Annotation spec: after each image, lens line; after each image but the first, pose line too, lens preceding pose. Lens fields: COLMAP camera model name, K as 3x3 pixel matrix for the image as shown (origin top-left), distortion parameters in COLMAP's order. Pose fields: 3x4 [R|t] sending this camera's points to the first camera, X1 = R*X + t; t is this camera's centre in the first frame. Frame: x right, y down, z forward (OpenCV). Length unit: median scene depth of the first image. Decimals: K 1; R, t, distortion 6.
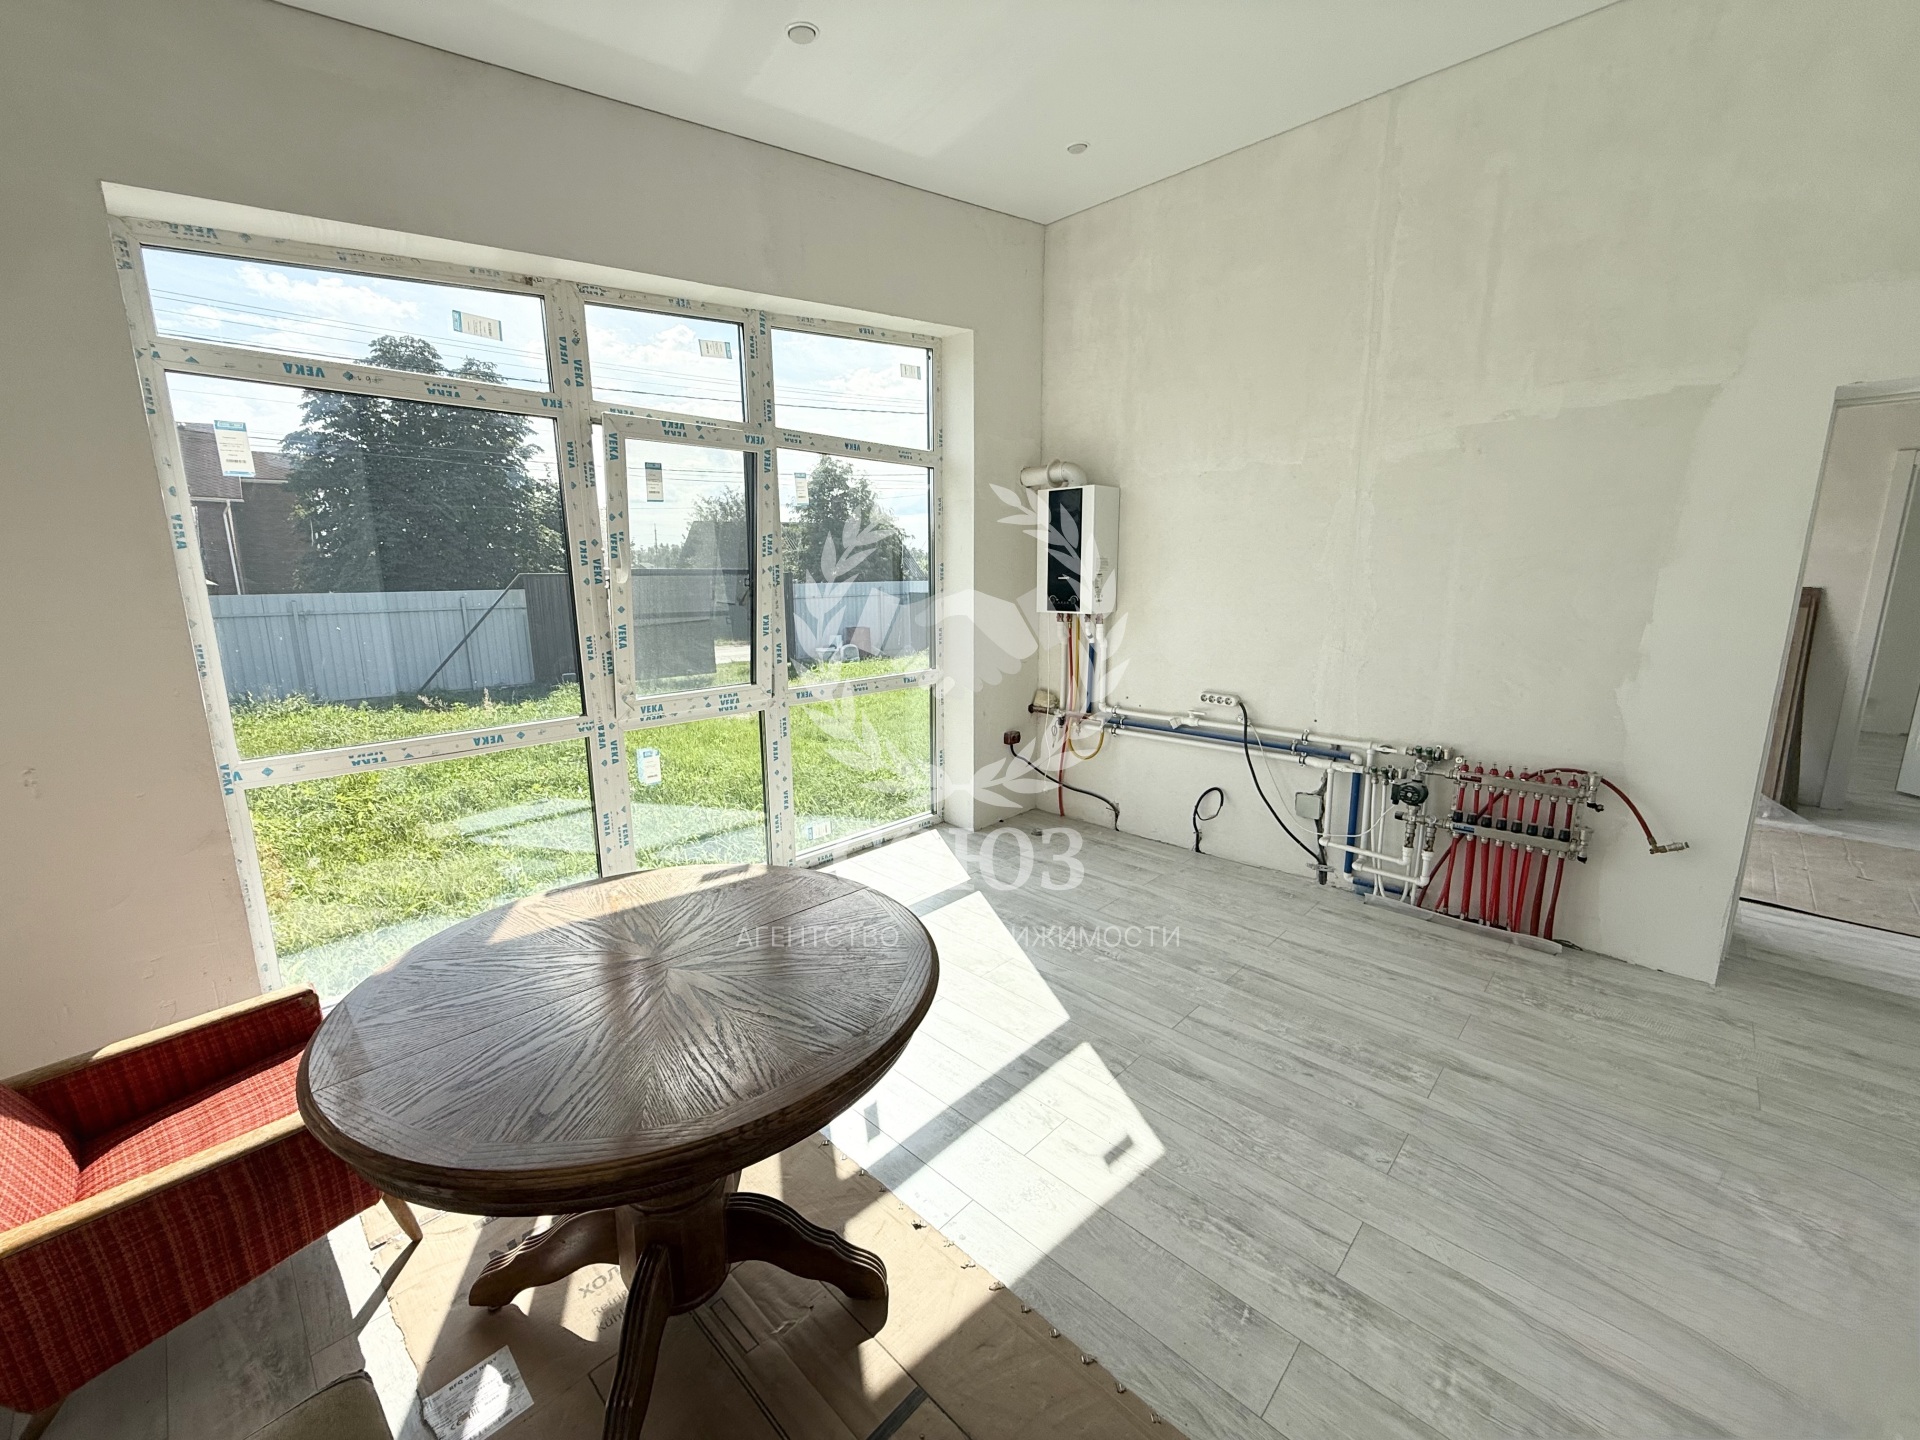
lens RADIAL K [[768.3, 0, 951.3], [0, 768.3, 712.7], [0, 0, 1]] dist [0.001668, -0.000031]
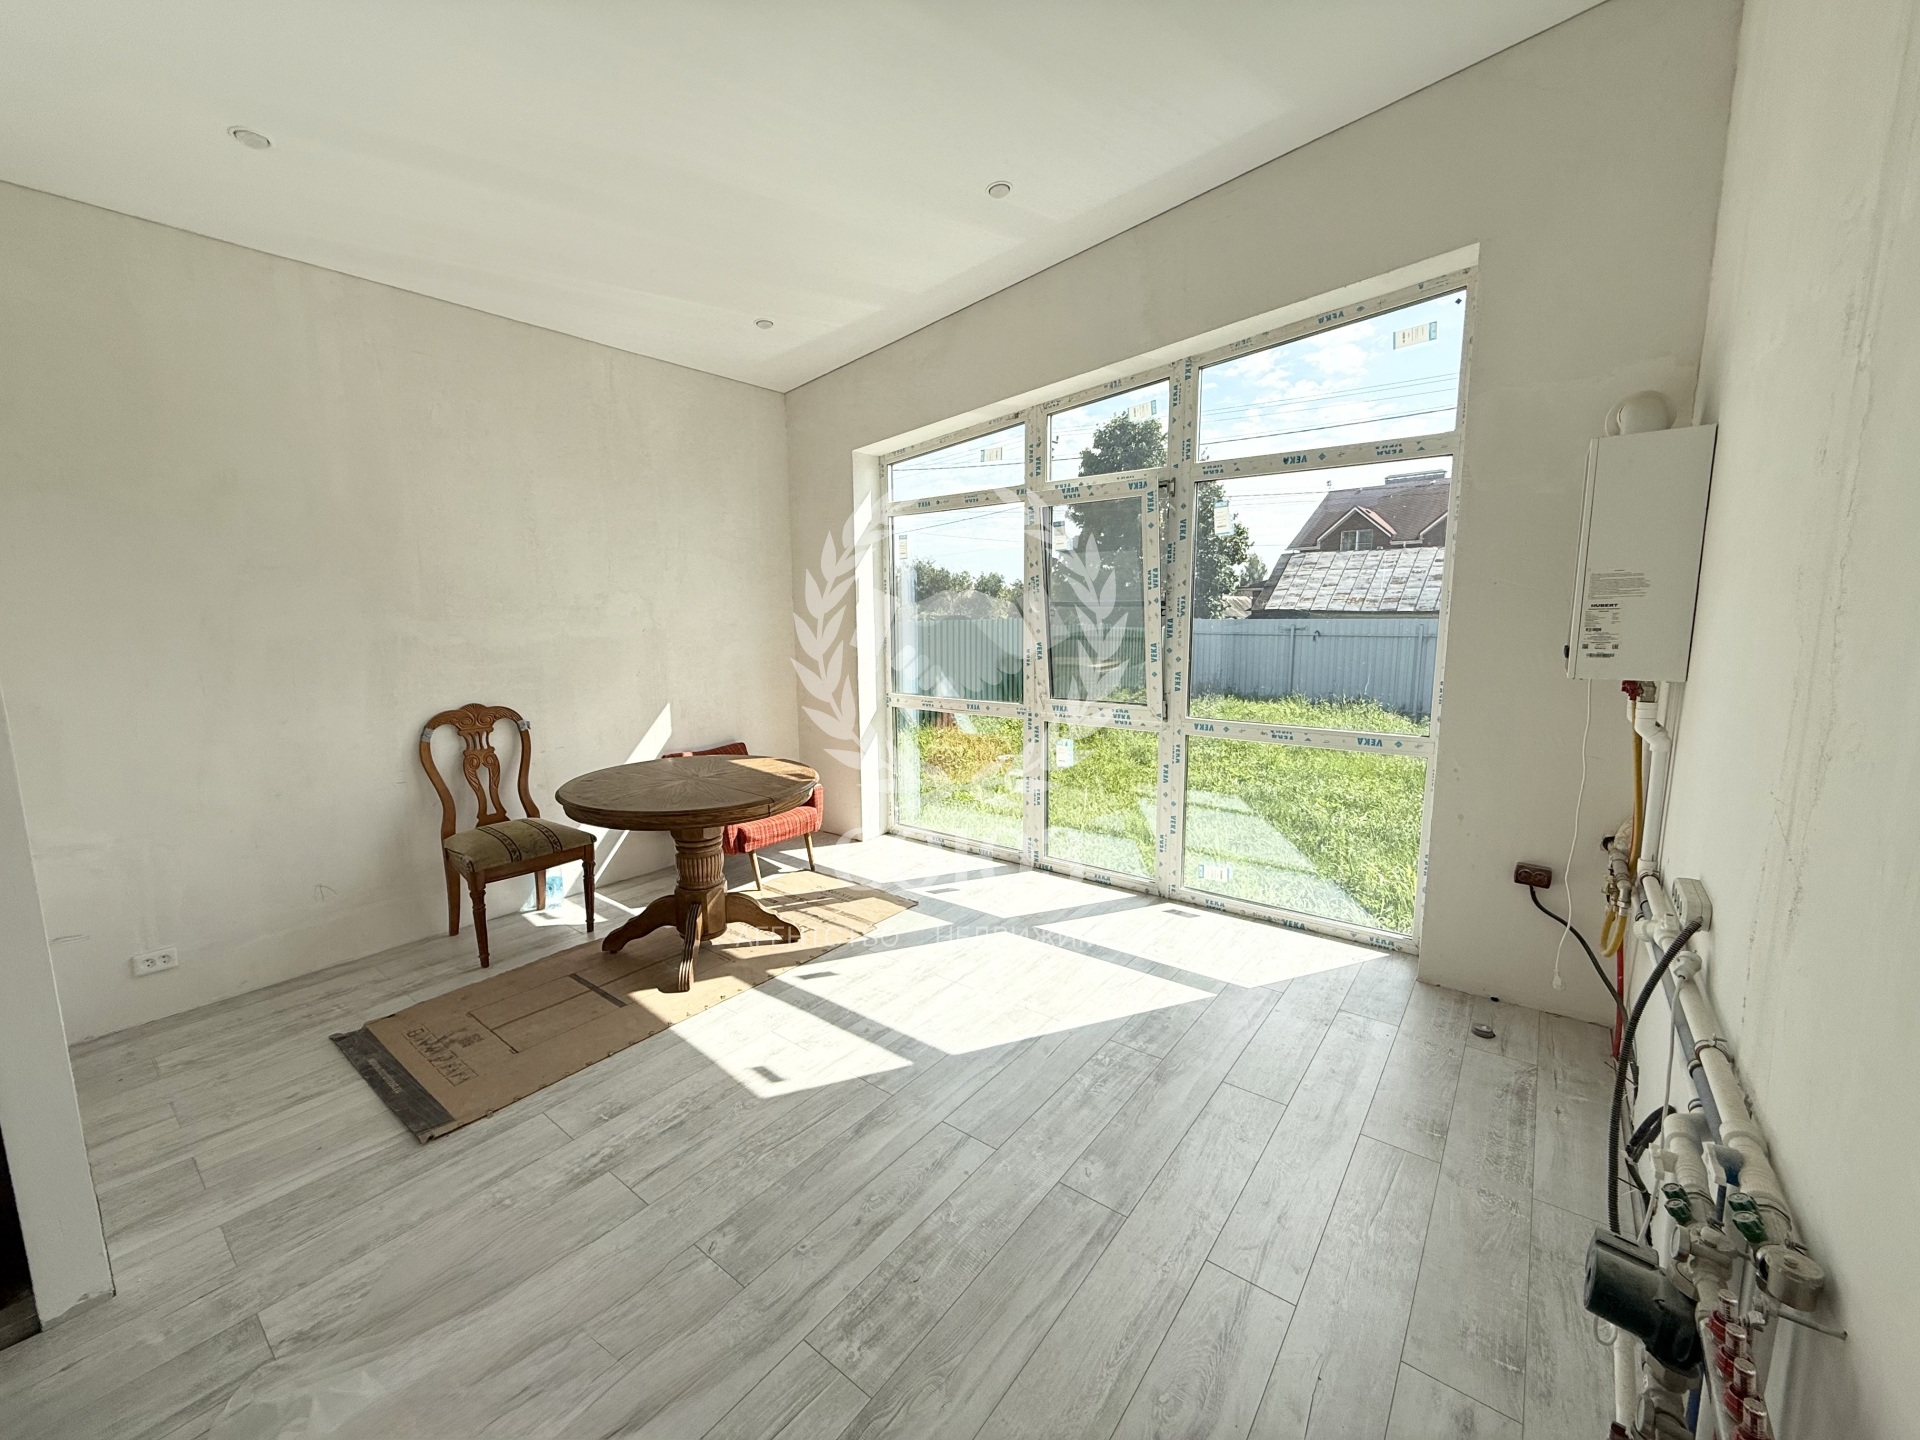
lens RADIAL K [[768.3, 0, 955.5], [0, 768.3, 714.2], [0, 0, 1]] dist [0.001668, -0.000031]
pose [[0.099881, 0.141477, -0.984890, 1.238330], [-0.172465, 0.977318, 0.122900, -0.176941], [0.979939, 0.157584, 0.122015, 0.946199]]
